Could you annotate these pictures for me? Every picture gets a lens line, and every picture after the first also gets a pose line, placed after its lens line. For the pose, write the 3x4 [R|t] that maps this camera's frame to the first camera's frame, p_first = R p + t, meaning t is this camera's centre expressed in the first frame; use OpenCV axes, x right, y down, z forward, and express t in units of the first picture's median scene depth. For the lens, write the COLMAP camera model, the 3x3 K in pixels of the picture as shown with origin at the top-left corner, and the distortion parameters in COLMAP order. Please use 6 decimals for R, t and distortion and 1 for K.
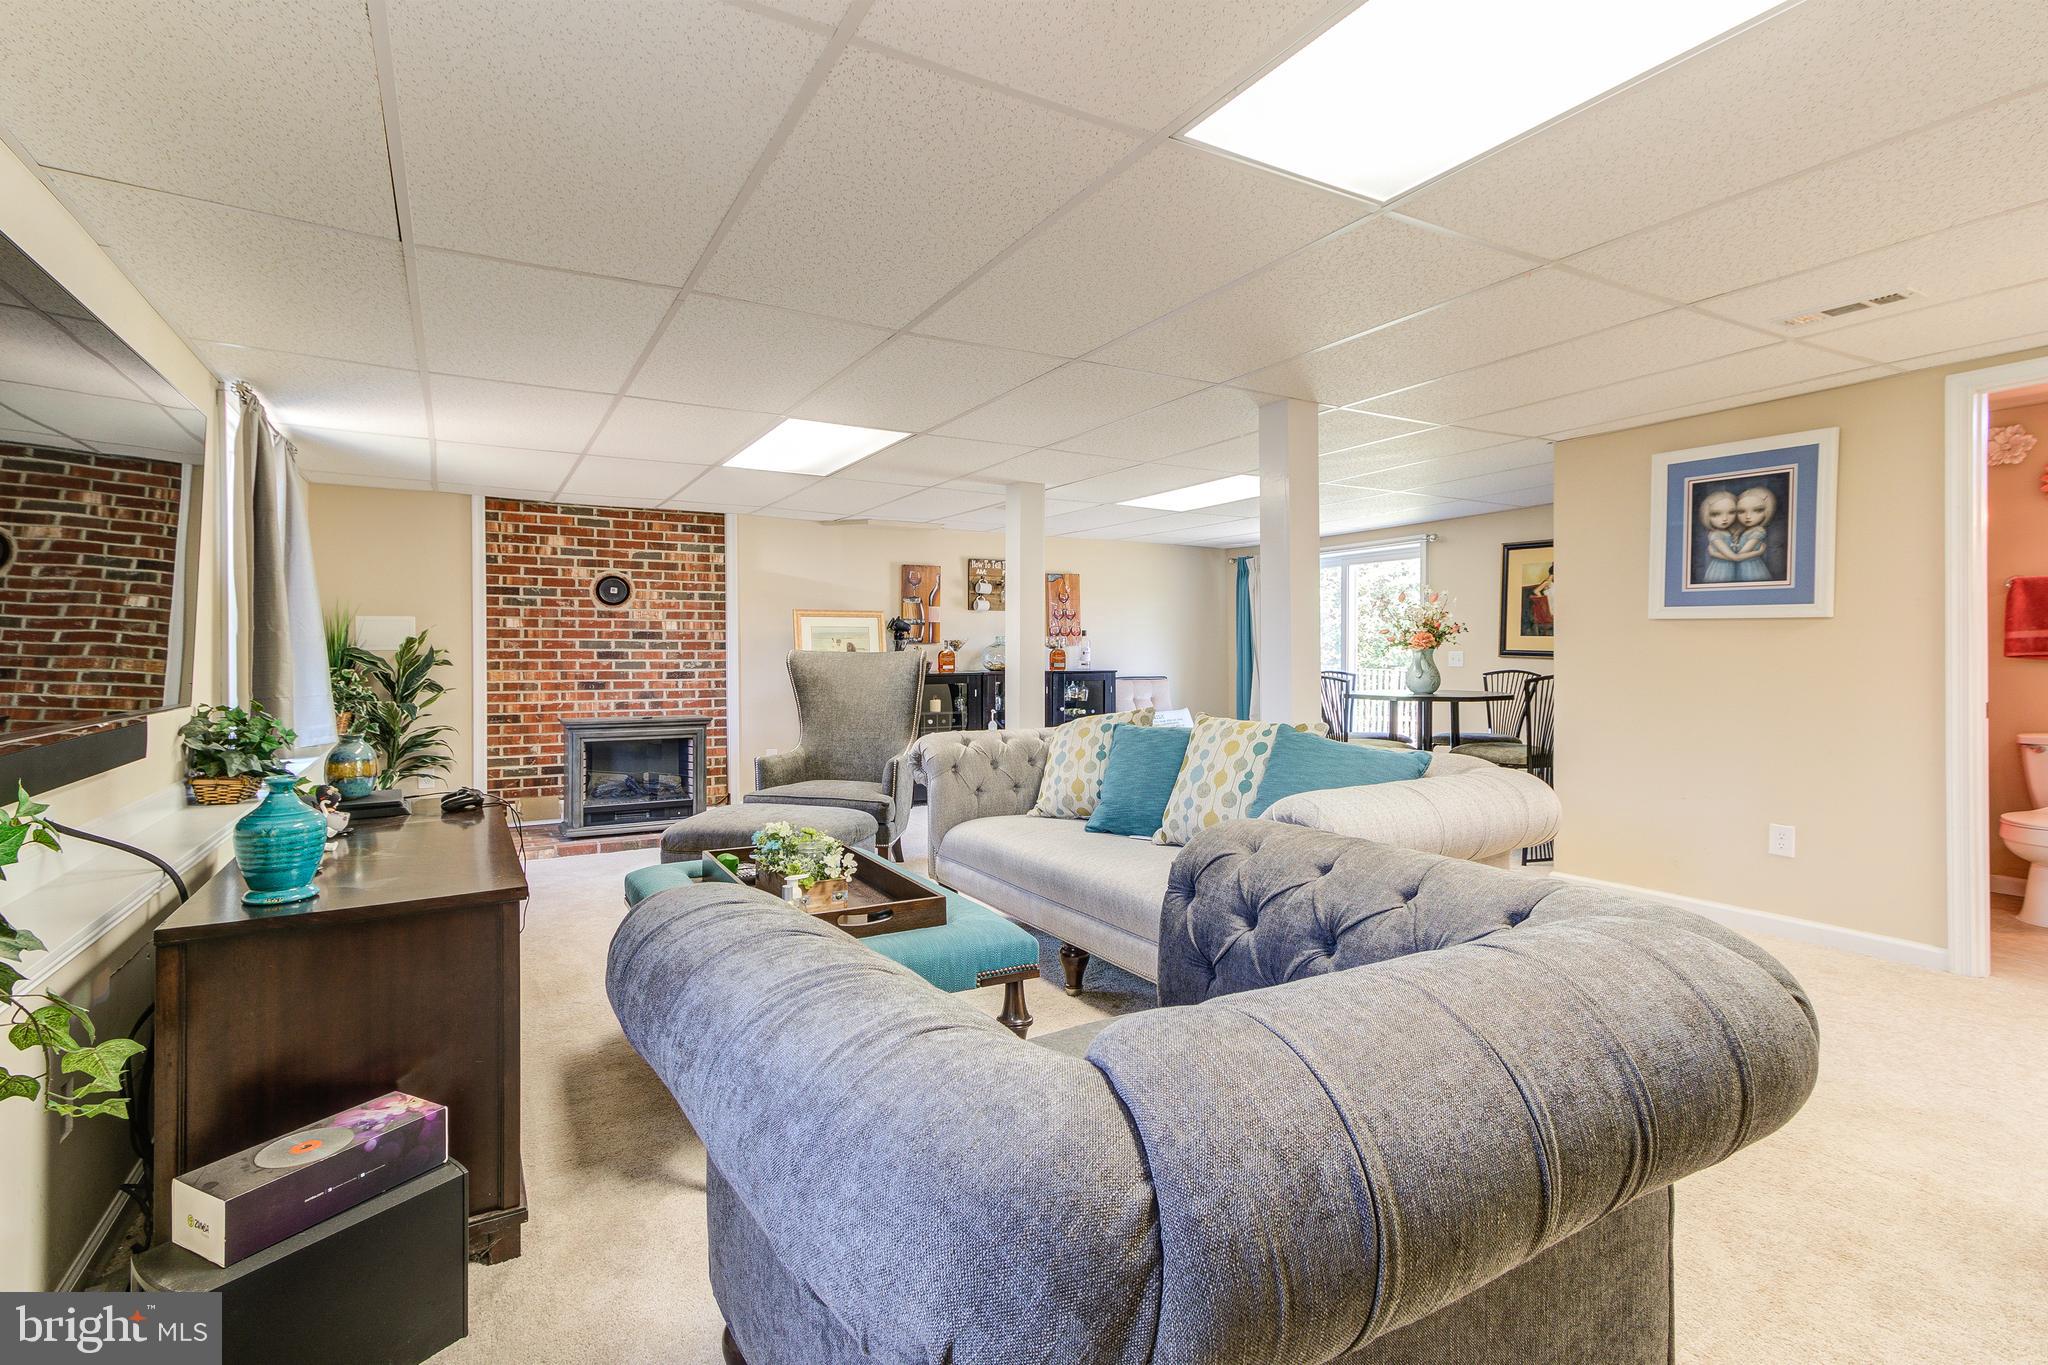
lens RADIAL K [[982.5, 0, 1004.4], [0, 982.5, 678.2], [0, 0, 1]] dist [-0.001564, 0.000649]
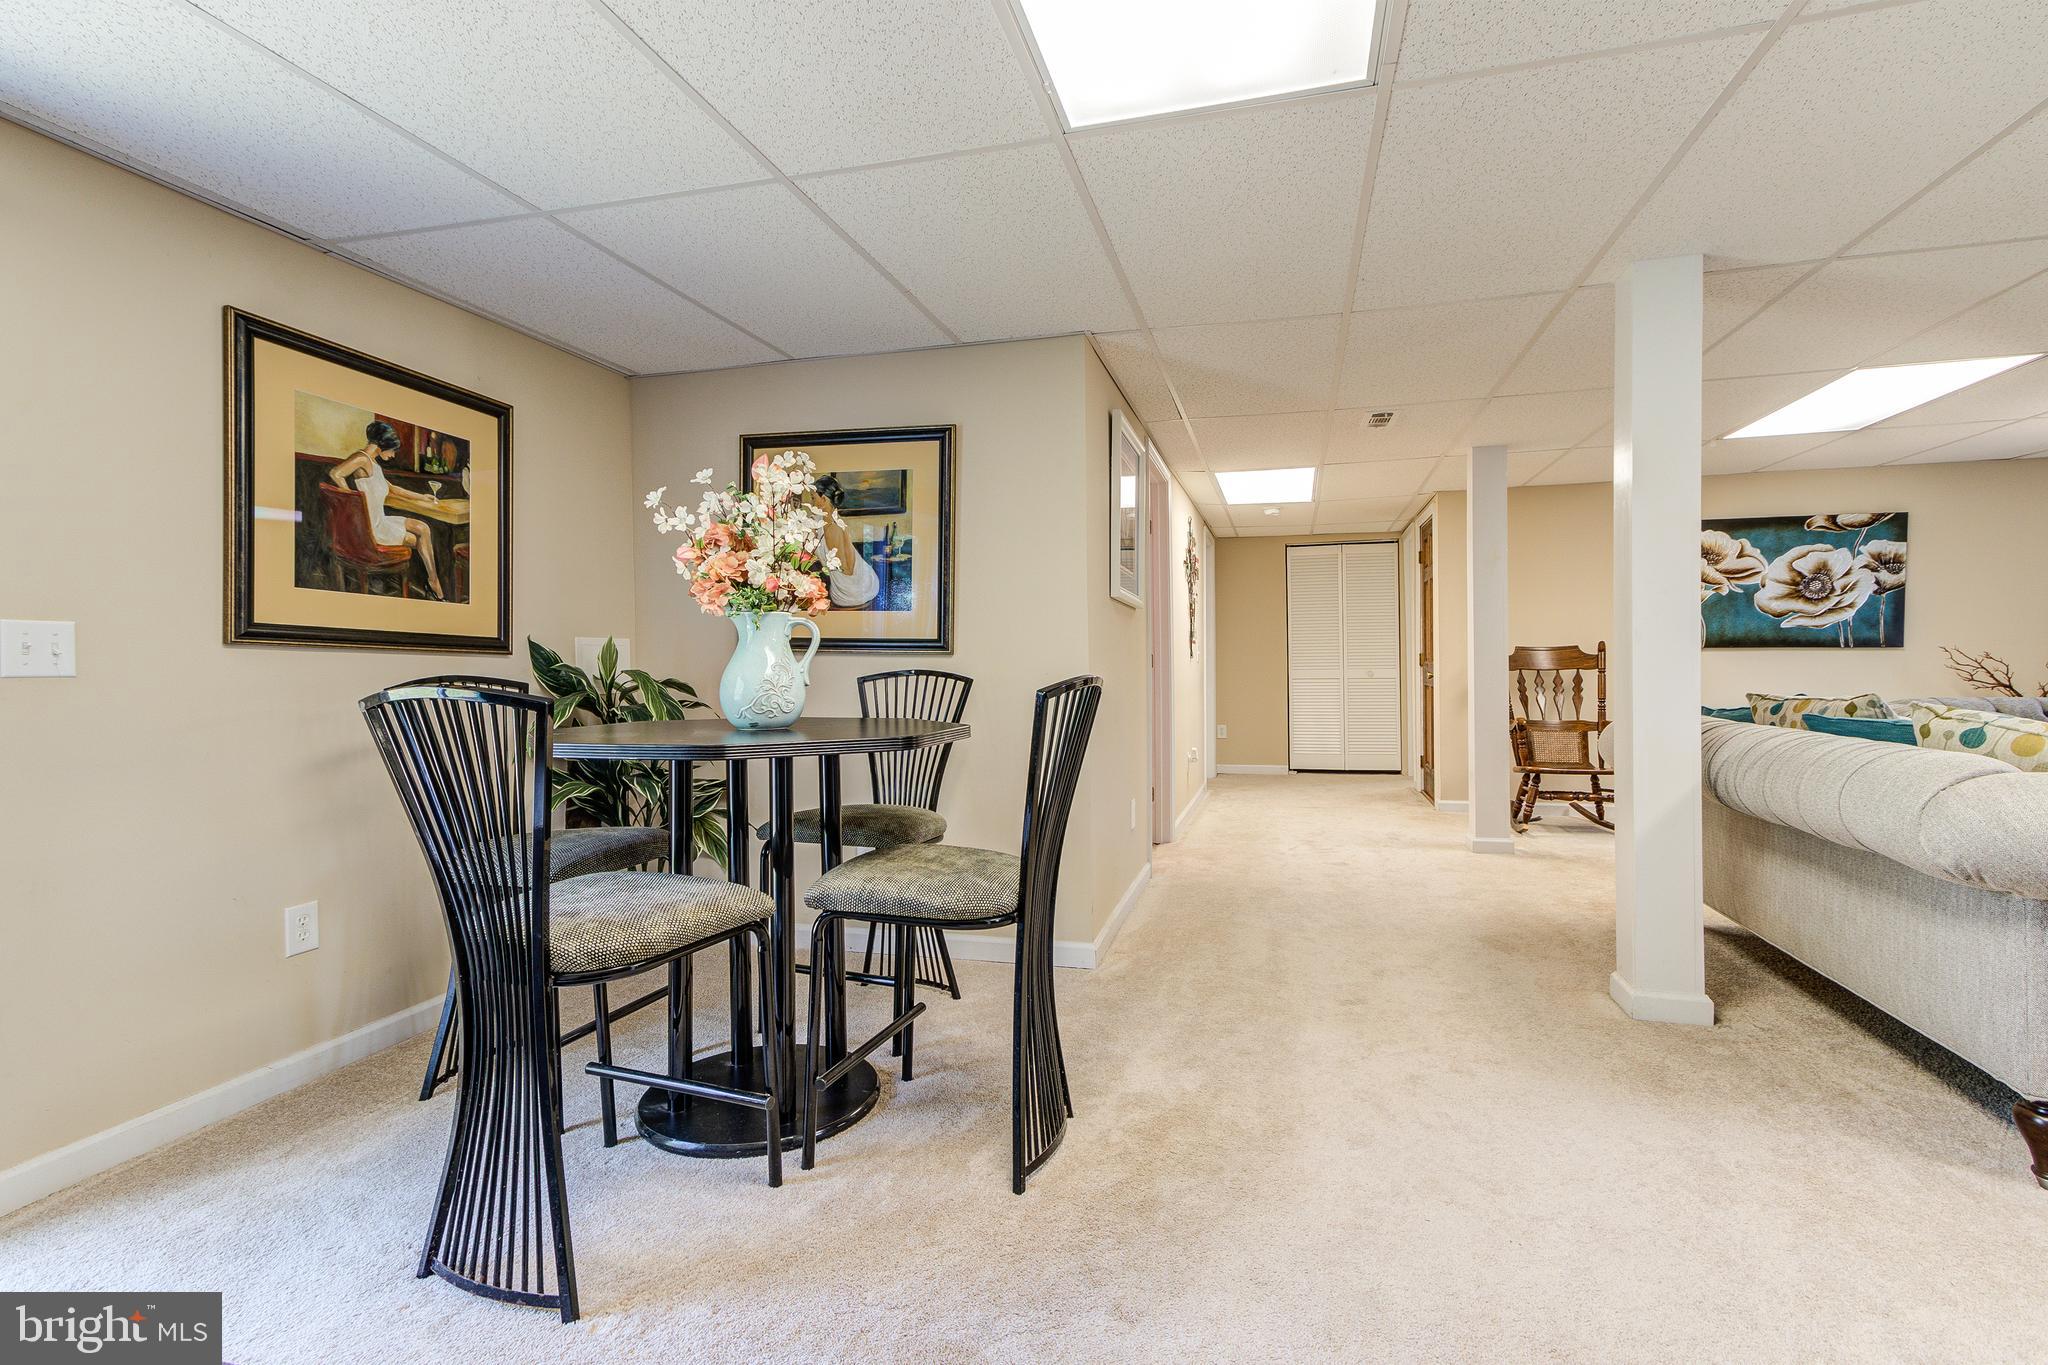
lens RADIAL K [[982.9, 0, 1063.0], [0, 982.9, 663.3], [0, 0, 1]] dist [0.025551, 0.000204]
pose [[-0.743055, 0.008985, 0.669170, 0.107750], [0.030339, 0.999334, 0.020271, -0.021852], [-0.668542, 0.035364, -0.742833, 1.731372]]
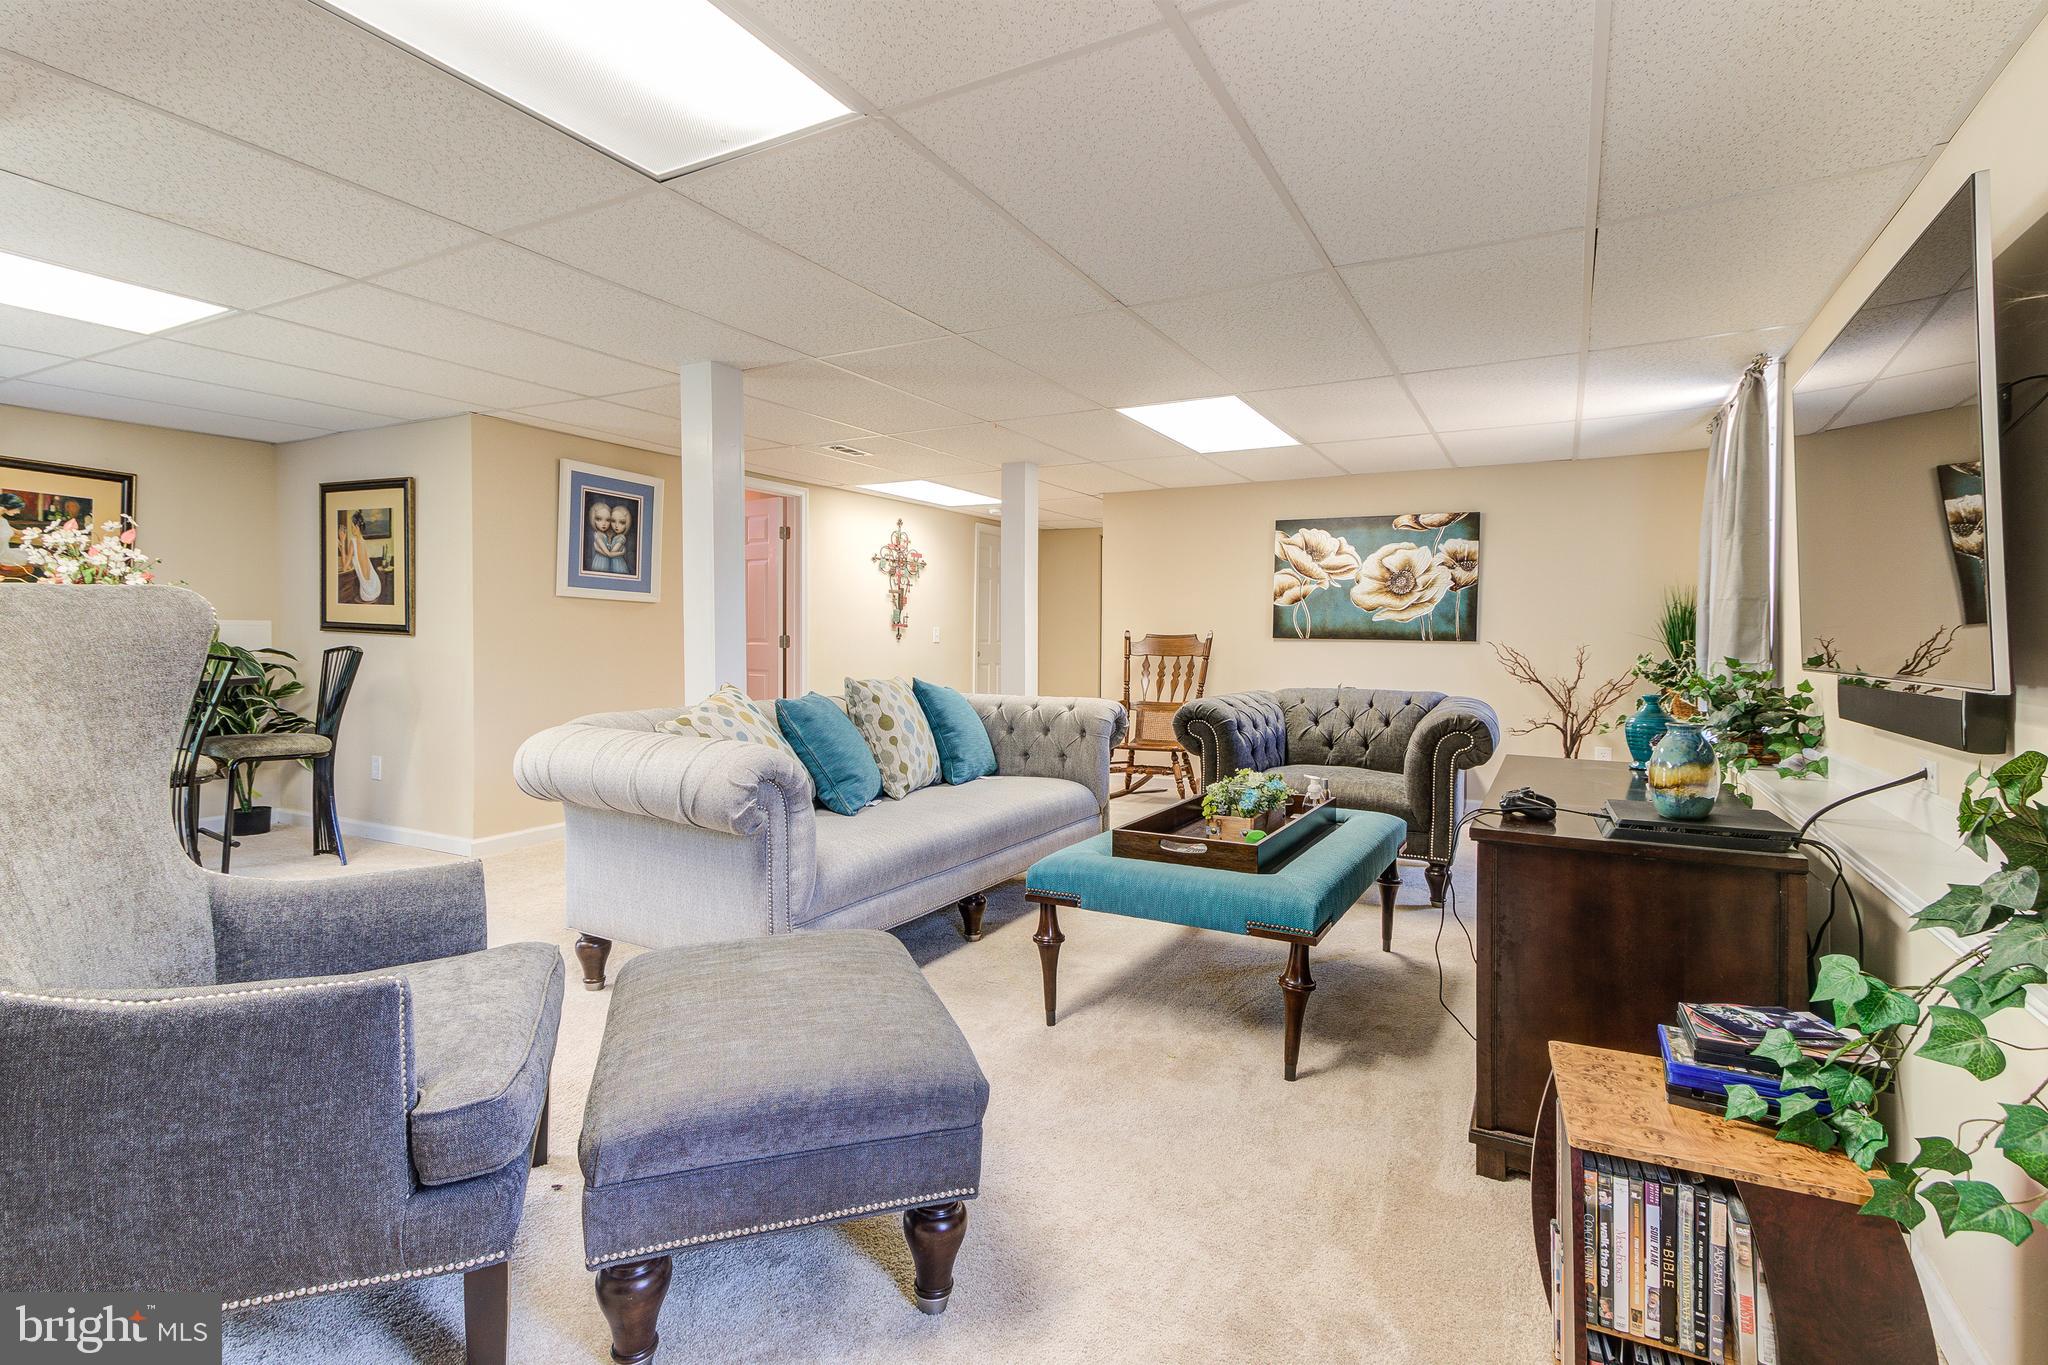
lens RADIAL K [[992.9, 0, 1041.0], [0, 992.9, 650.4], [0, 0, 1]] dist [0.036166, -0.000128]
pose [[-0.554842, -0.011574, 0.831875, -0.697934], [0.017449, 0.999521, 0.025545, -0.015742], [-0.831773, 0.028689, -0.554375, 1.230993]]
